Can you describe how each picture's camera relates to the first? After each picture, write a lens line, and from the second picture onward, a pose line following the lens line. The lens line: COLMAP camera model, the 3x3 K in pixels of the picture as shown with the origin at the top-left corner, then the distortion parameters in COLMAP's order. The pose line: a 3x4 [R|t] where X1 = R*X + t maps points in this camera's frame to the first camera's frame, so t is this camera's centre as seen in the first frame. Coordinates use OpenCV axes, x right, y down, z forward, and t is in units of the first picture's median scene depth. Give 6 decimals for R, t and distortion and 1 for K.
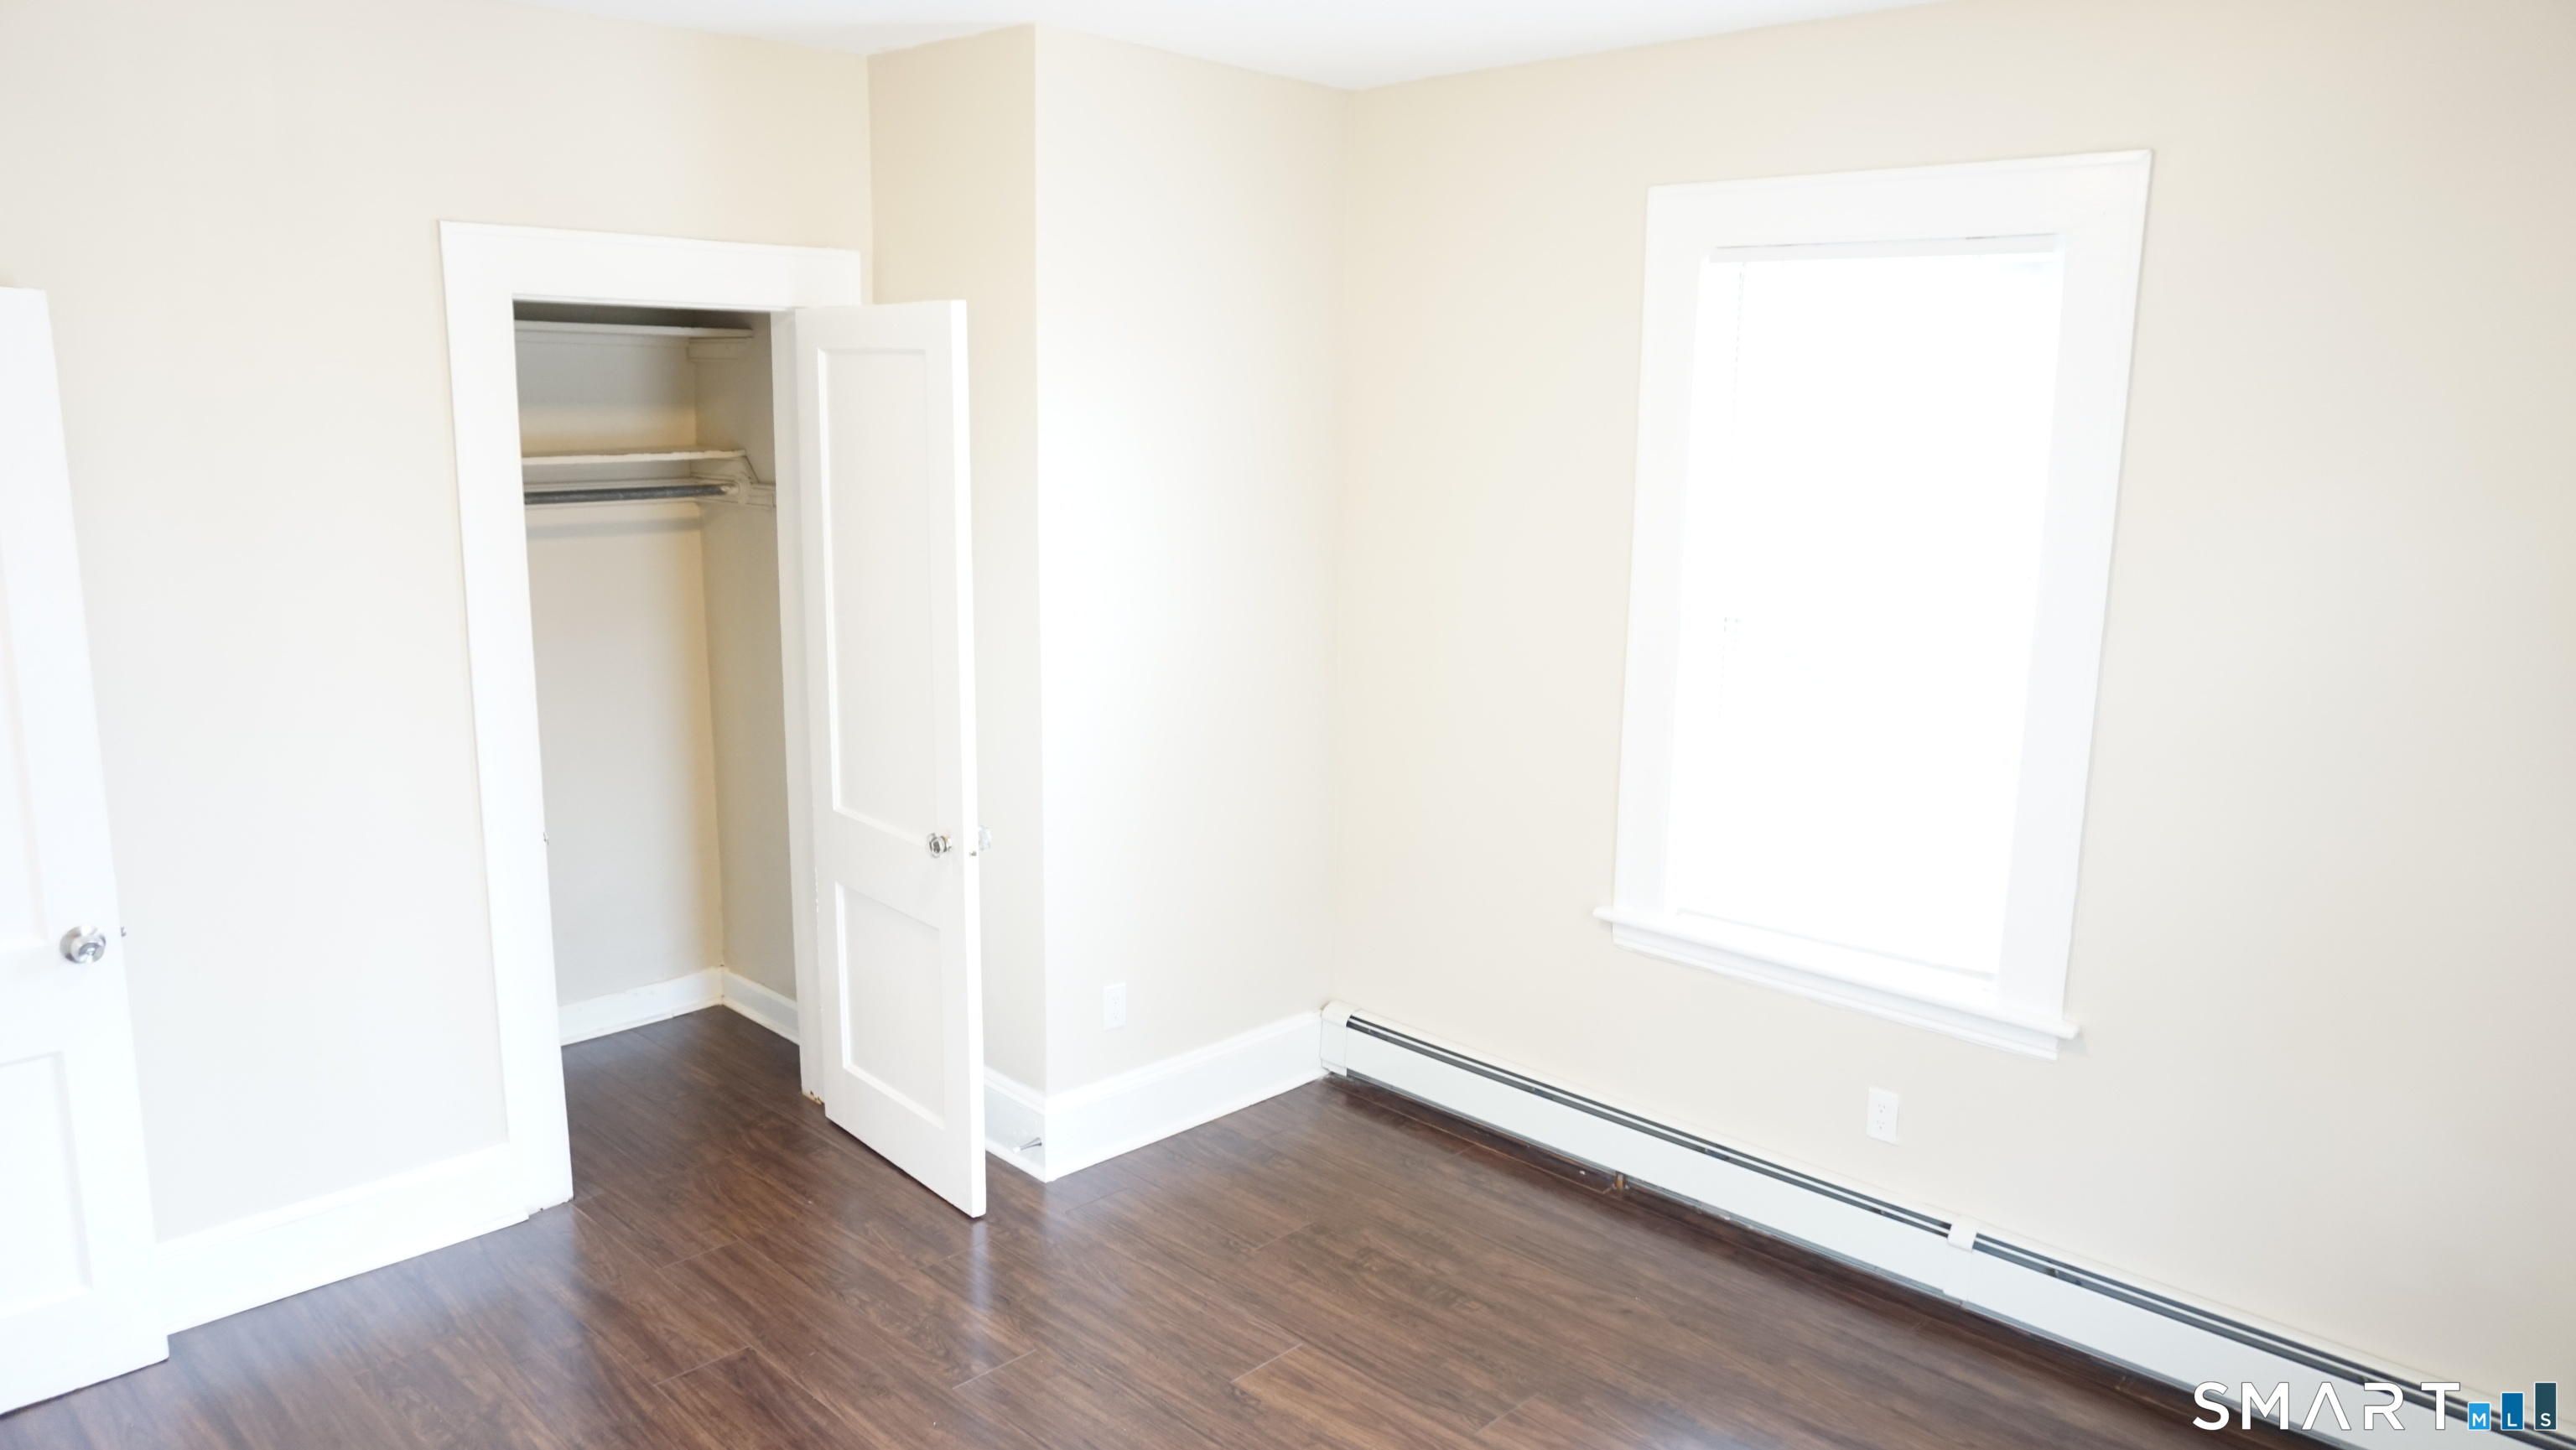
lens RADIAL K [[1739.3, 0, 1291.5], [0, 1739.3, 726.4], [0, 0, 1]] dist [-0.020889, 0.001563]
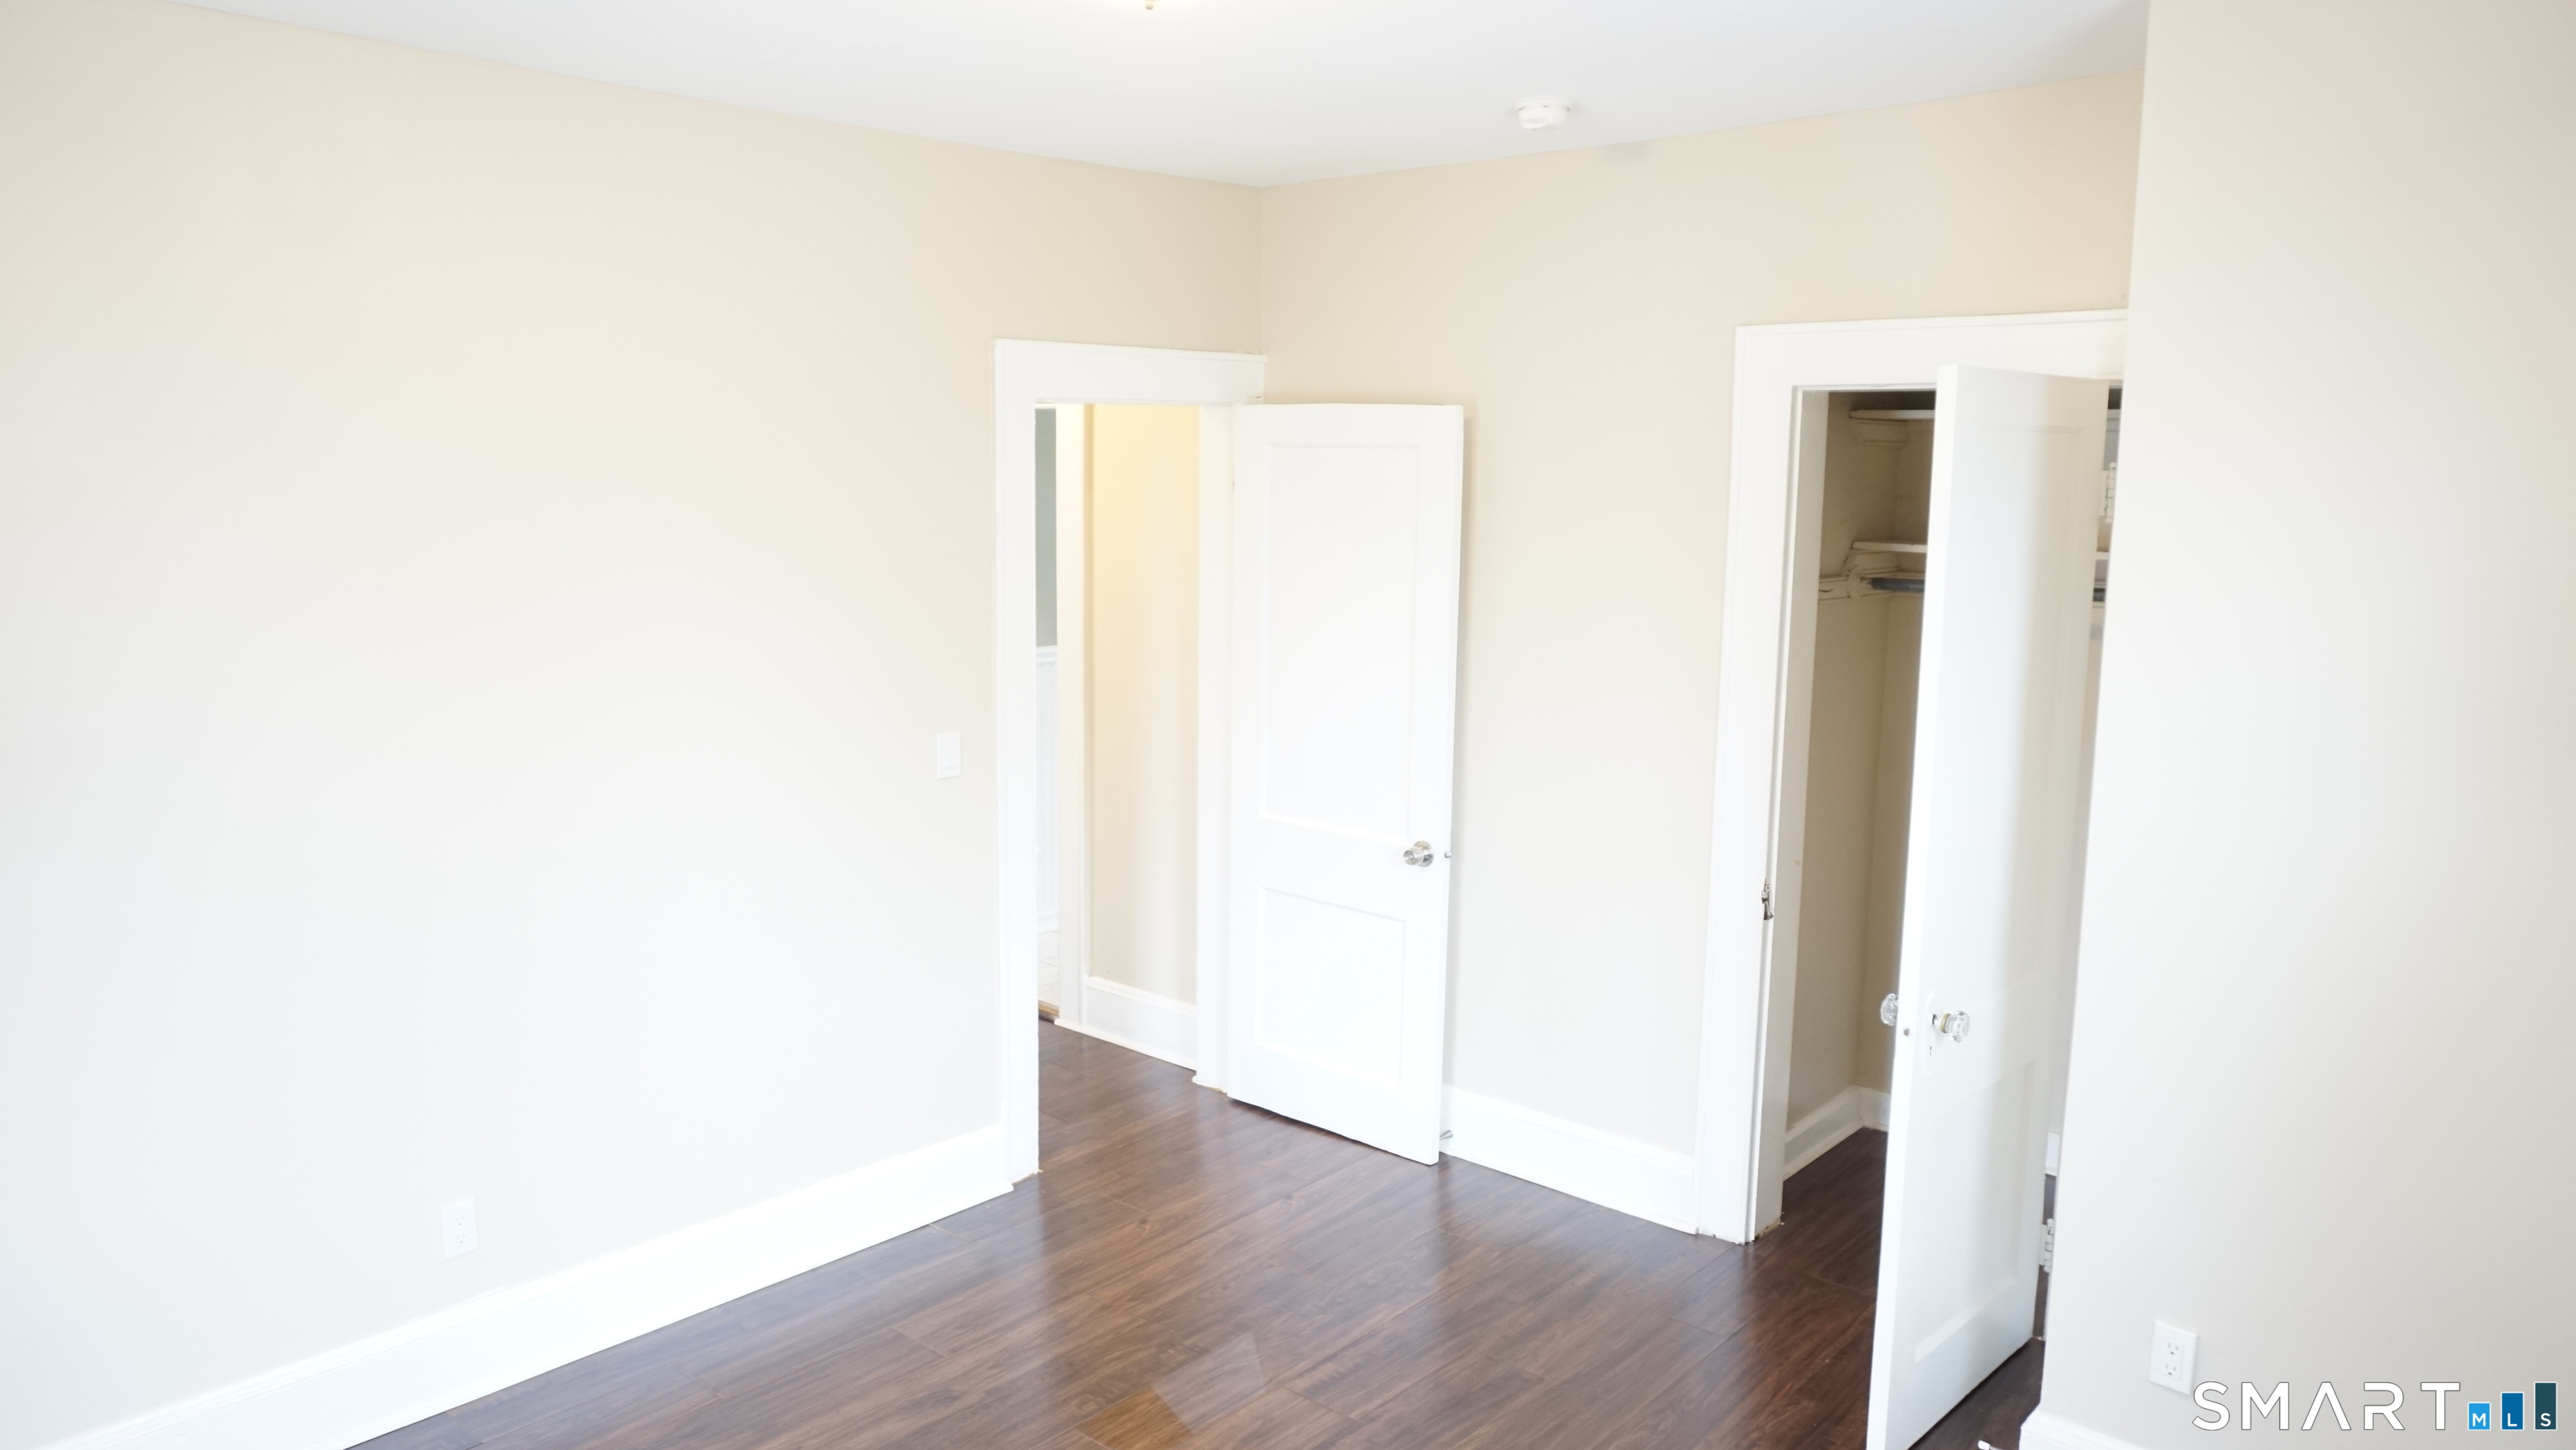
lens RADIAL K [[1739.3, 0, 1282.2], [0, 1739.3, 718.2], [0, 0, 1]] dist [-0.020889, 0.001563]
pose [[0.088799, 0.147438, -0.985077, 0.667031], [-0.212216, 0.969077, 0.125913, -0.134072], [0.973180, 0.197869, 0.117341, 0.647547]]
